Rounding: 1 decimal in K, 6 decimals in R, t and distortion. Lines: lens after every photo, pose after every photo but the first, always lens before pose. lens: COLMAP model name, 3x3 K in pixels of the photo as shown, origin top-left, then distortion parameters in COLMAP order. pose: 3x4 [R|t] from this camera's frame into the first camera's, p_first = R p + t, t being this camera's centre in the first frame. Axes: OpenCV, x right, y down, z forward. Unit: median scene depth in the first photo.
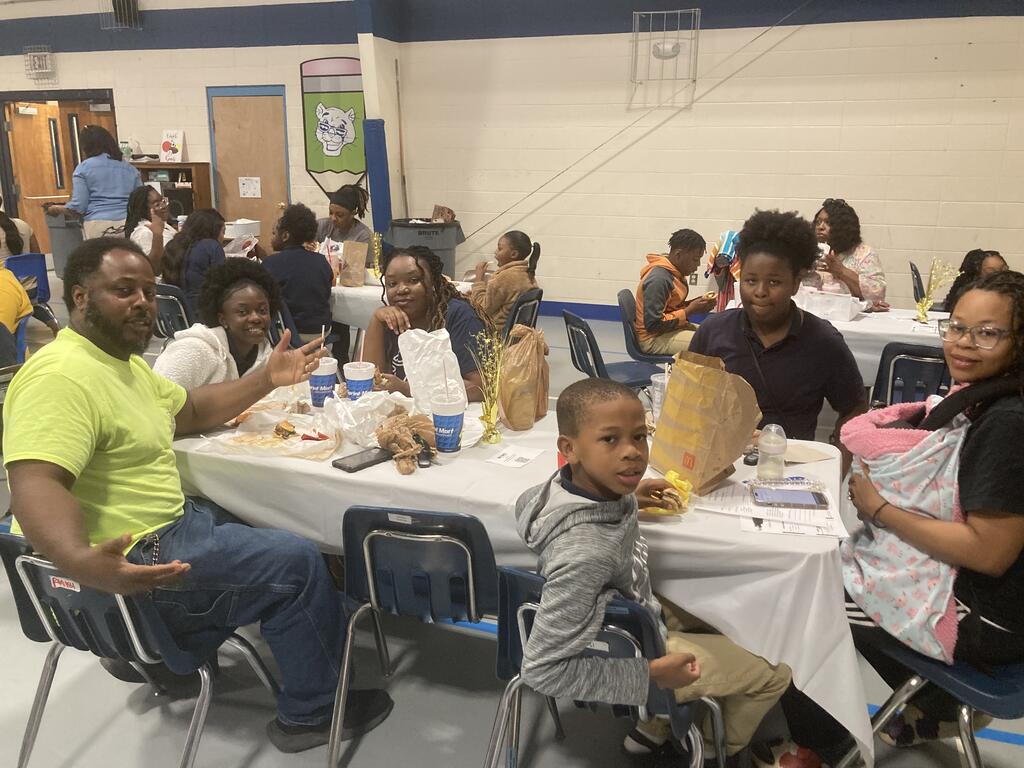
lens RADIAL K [[844.7, 0, 511.7], [0, 844.7, 386.9], [0, 0, 1]] dist [0.031773, -0.023490]
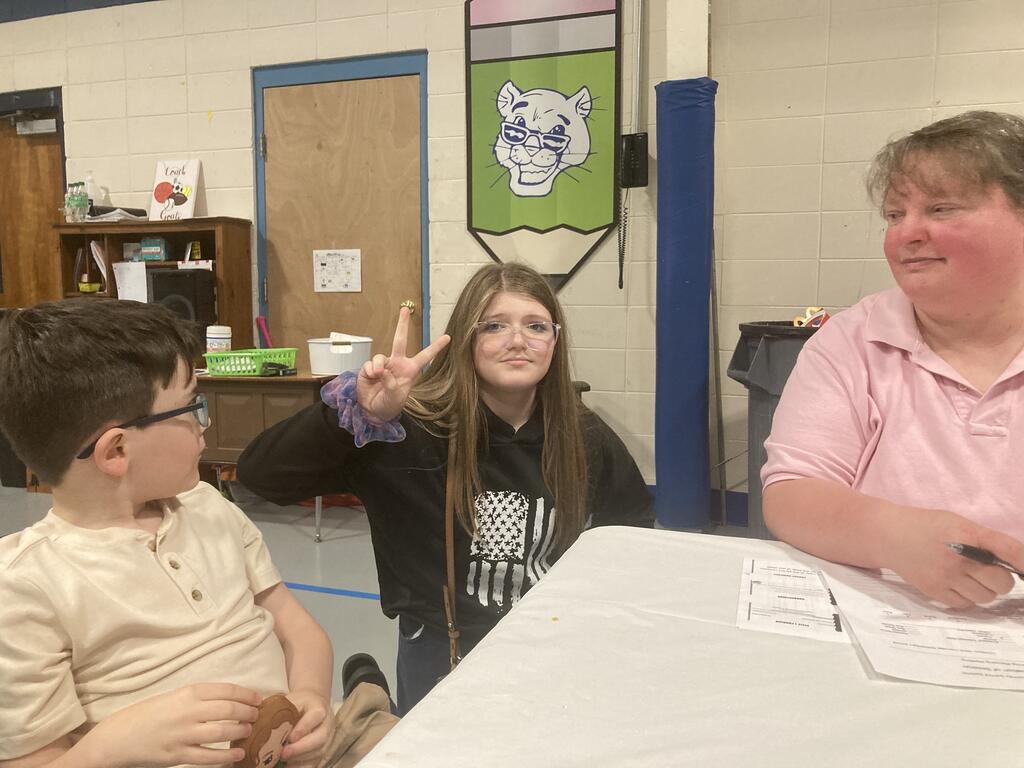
lens RADIAL K [[844.7, 0, 514.4], [0, 844.7, 415.3], [0, 0, 1]] dist [0.031773, -0.023490]
pose [[0.999896, -0.003803, 0.013916, -0.218489], [0.005603, 0.991279, -0.131657, -0.093887], [-0.013294, 0.131721, 0.991198, 0.547094]]
